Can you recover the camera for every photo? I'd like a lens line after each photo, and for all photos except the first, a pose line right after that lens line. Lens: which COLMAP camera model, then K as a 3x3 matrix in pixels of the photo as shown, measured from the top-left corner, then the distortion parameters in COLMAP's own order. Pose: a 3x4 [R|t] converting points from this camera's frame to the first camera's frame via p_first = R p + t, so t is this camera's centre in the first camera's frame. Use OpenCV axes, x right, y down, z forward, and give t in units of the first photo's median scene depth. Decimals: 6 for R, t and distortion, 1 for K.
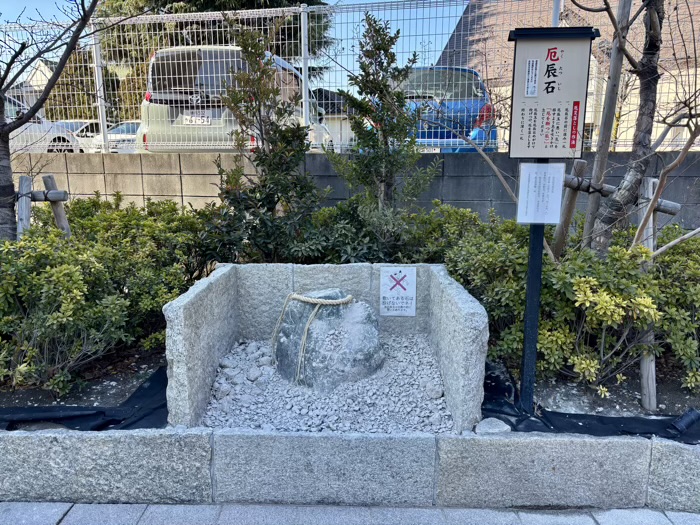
lens RADIAL K [[524.1, 0, 348.4], [0, 524.1, 265.9], [0, 0, 1]] dist [0.045791, -0.042643]
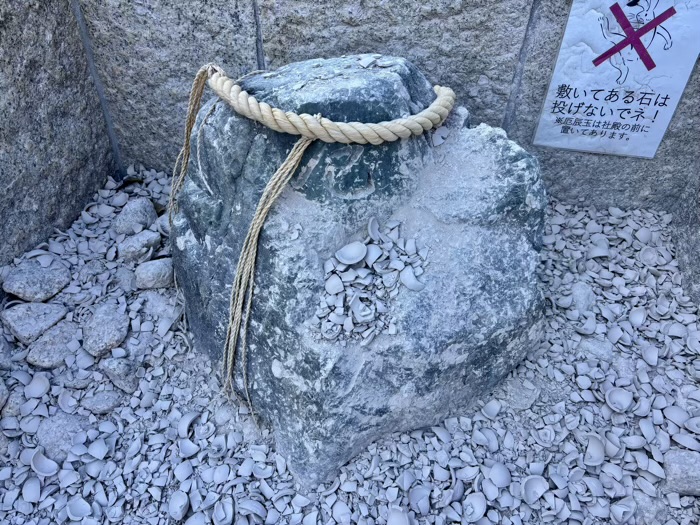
lens RADIAL K [[524.1, 0, 350.0], [0, 524.1, 258.4], [0, 0, 1]] dist [0.045791, -0.042643]
pose [[0.988340, 0.114733, -0.100097, -0.008496], [-0.051026, 0.868976, 0.492217, 0.005790], [0.143456, -0.481371, 0.864698, 0.802136]]
